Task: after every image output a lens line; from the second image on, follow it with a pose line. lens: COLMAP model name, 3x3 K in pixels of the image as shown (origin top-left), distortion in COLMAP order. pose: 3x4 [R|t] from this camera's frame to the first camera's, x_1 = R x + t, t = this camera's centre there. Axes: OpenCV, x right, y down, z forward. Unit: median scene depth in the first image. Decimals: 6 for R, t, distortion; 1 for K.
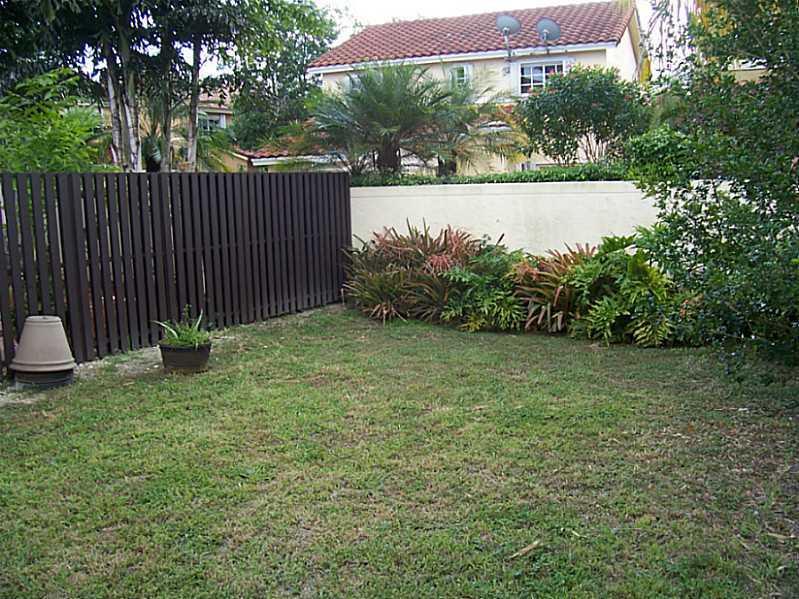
lens RADIAL K [[803.3, 0, 399.5], [0, 803.3, 299.5], [0, 0, 1]] dist [-0.195031, 0.196764]
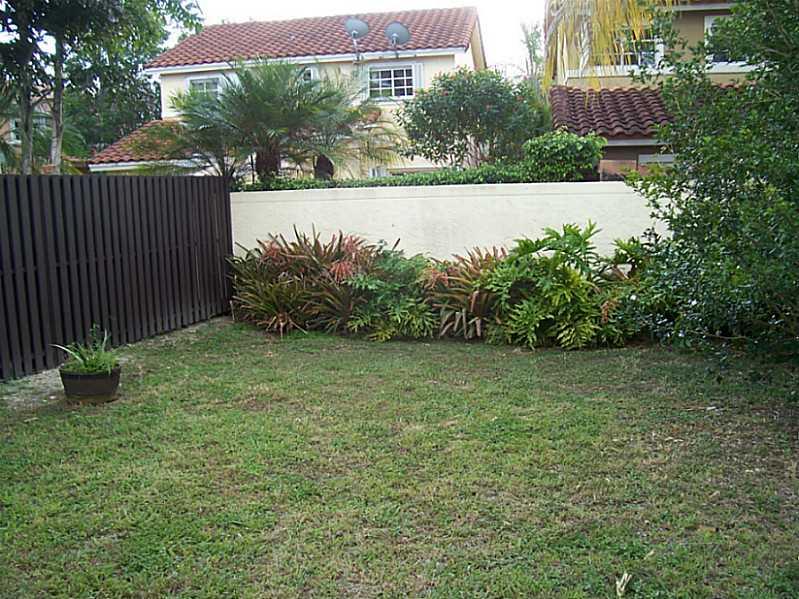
lens RADIAL K [[803.3, 0, 399.5], [0, 803.3, 299.5], [0, 0, 1]] dist [-0.195031, 0.196764]
pose [[0.973210, -0.031209, 0.227790, -0.111740], [0.033214, 0.999436, -0.004974, -0.004658], [-0.227506, 0.012406, 0.973698, 0.067829]]
